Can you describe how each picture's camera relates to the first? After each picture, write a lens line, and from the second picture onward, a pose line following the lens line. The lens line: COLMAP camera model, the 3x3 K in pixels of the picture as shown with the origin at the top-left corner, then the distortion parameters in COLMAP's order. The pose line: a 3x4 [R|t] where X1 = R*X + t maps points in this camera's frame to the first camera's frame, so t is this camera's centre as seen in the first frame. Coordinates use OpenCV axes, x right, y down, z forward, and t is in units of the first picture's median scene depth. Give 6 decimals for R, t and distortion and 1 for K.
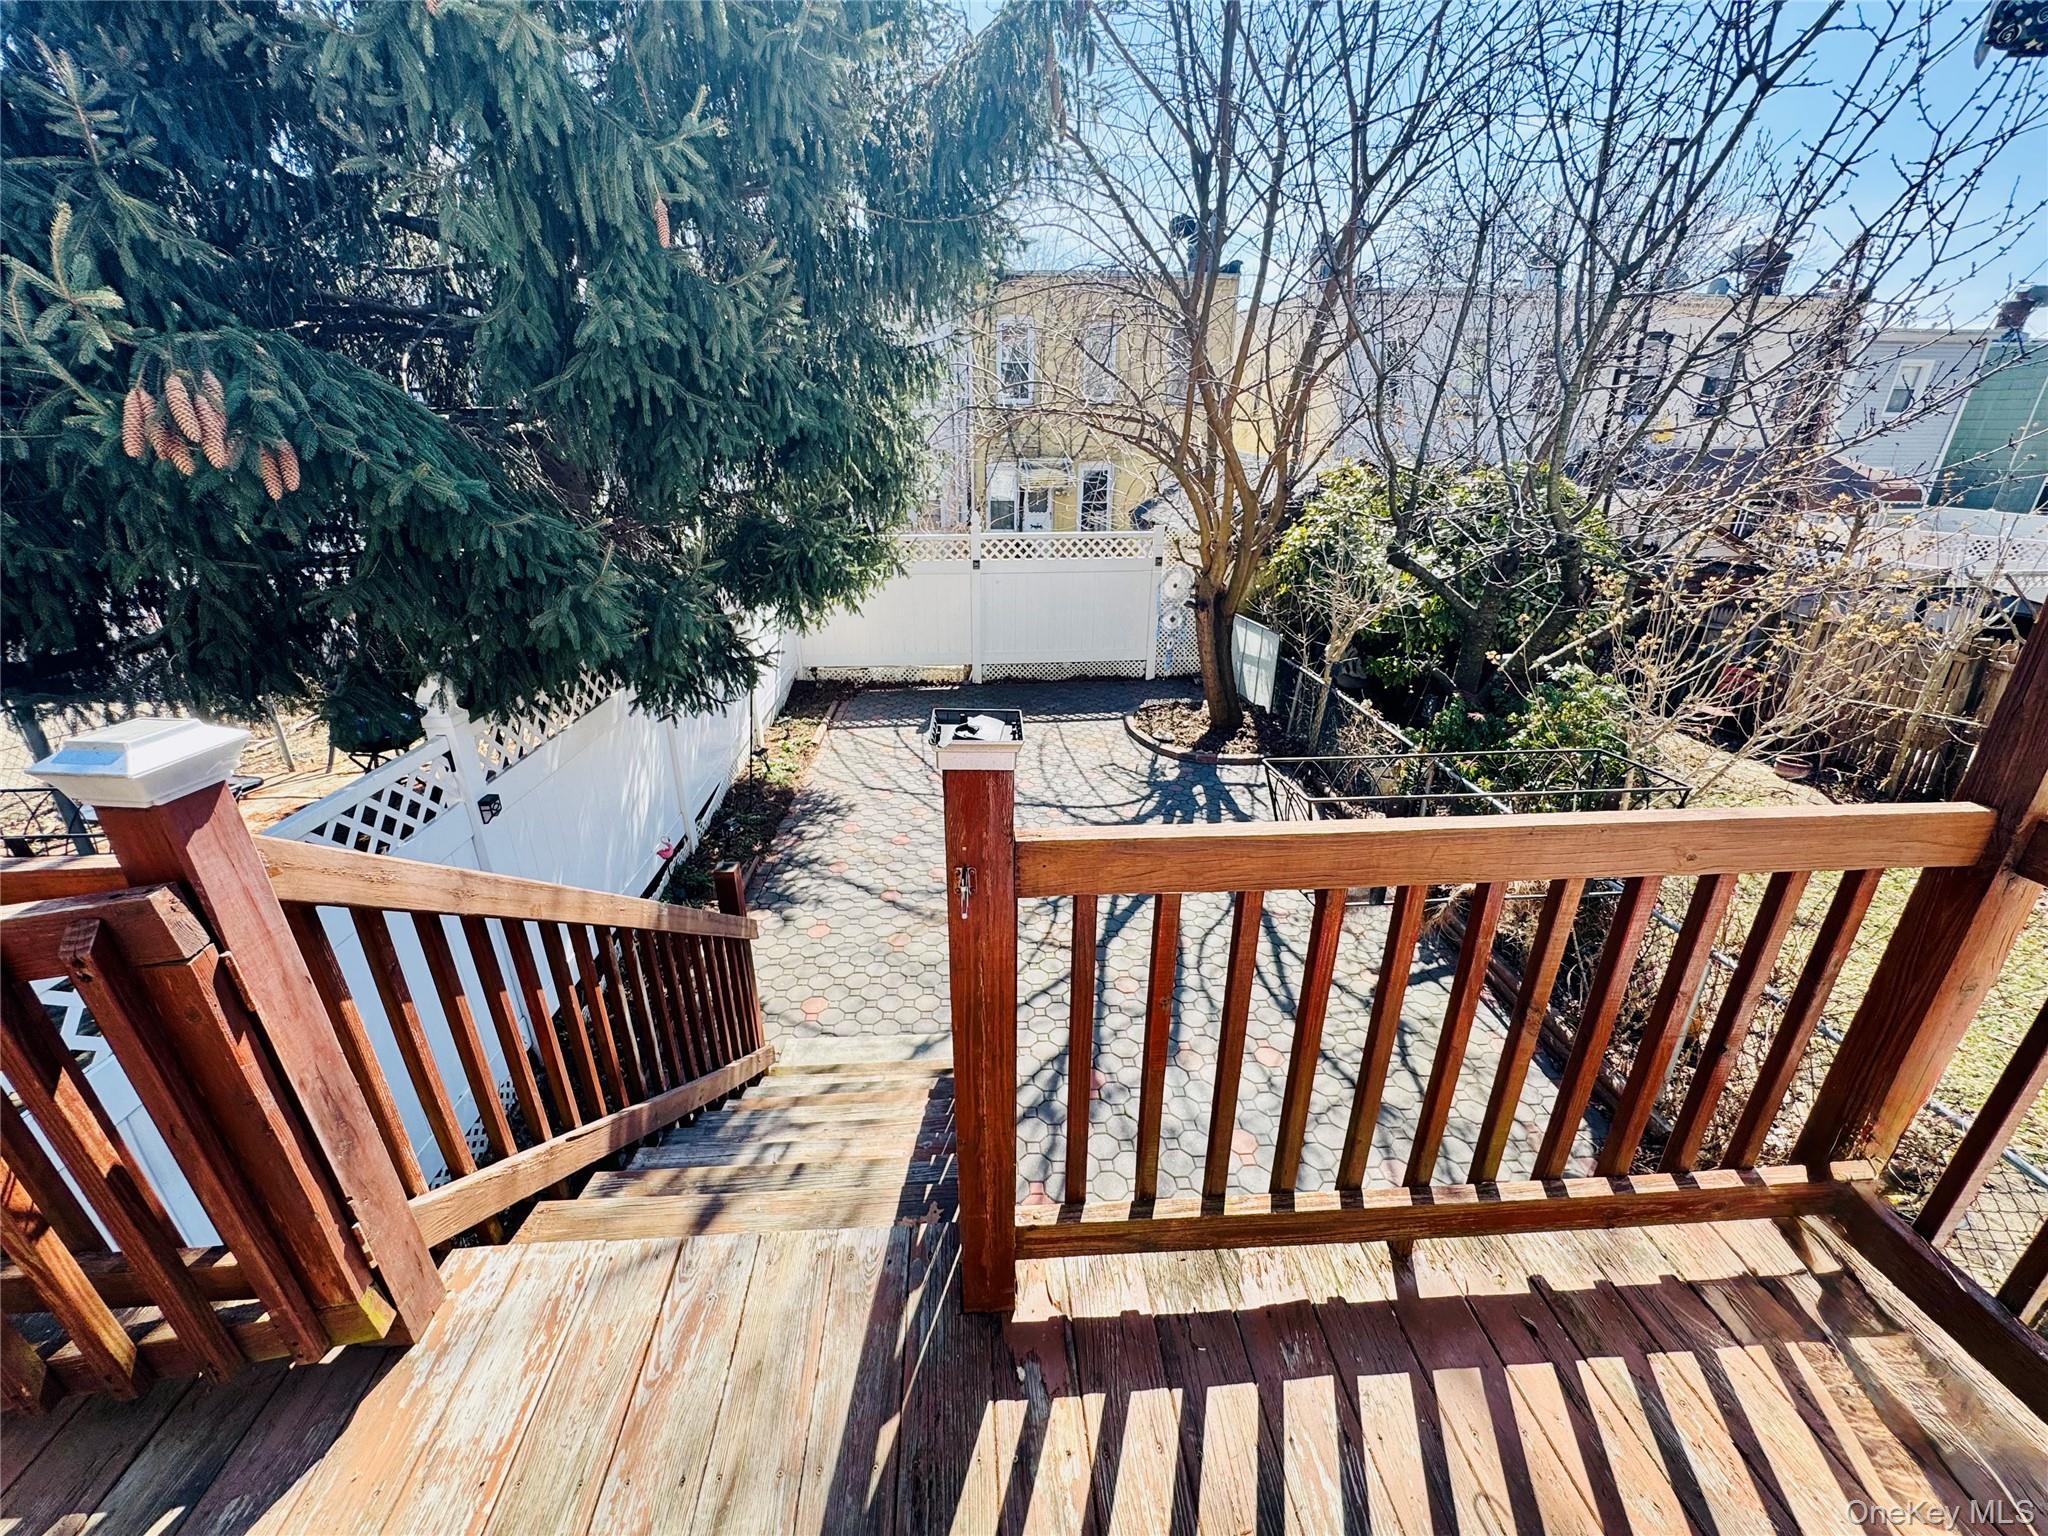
lens RADIAL K [[823.5, 0, 1021.1], [0, 823.5, 764.4], [0, 0, 1]] dist [-0.002211, -0.000048]
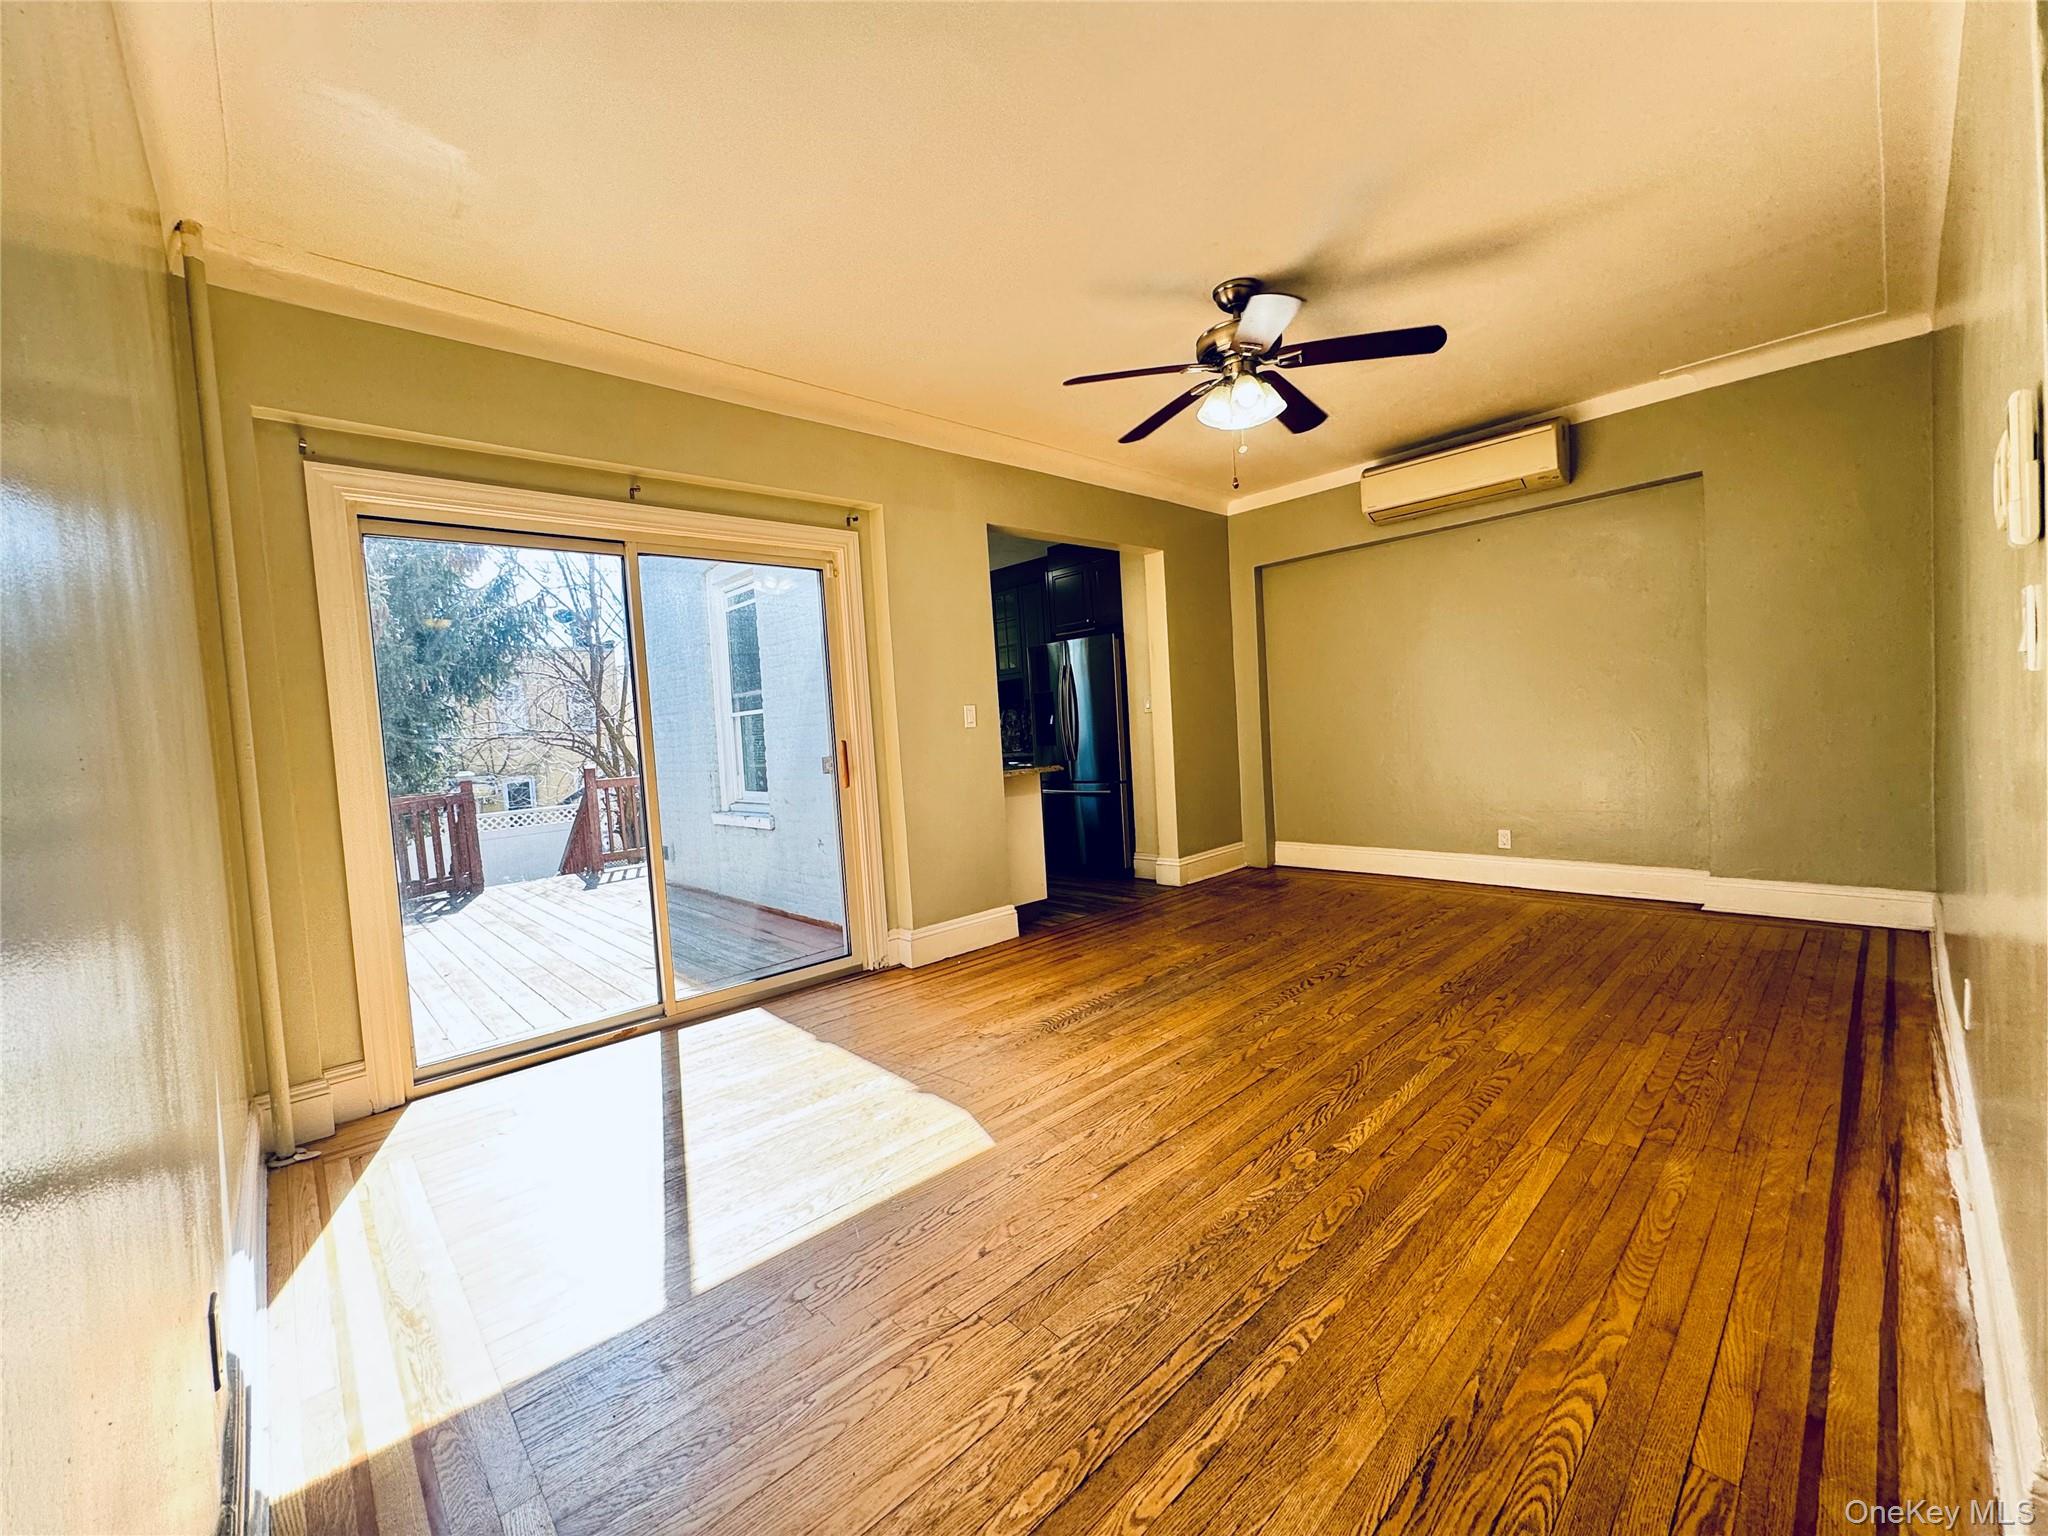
lens RADIAL K [[823.5, 0, 1020.6], [0, 823.5, 761.5], [0, 0, 1]] dist [-0.002211, -0.000048]
pose [[0.777481, -0.076000, 0.624298, -0.230084], [0.297886, 0.918757, -0.259132, 0.417185], [-0.553884, 0.387439, 0.736955, -0.919877]]
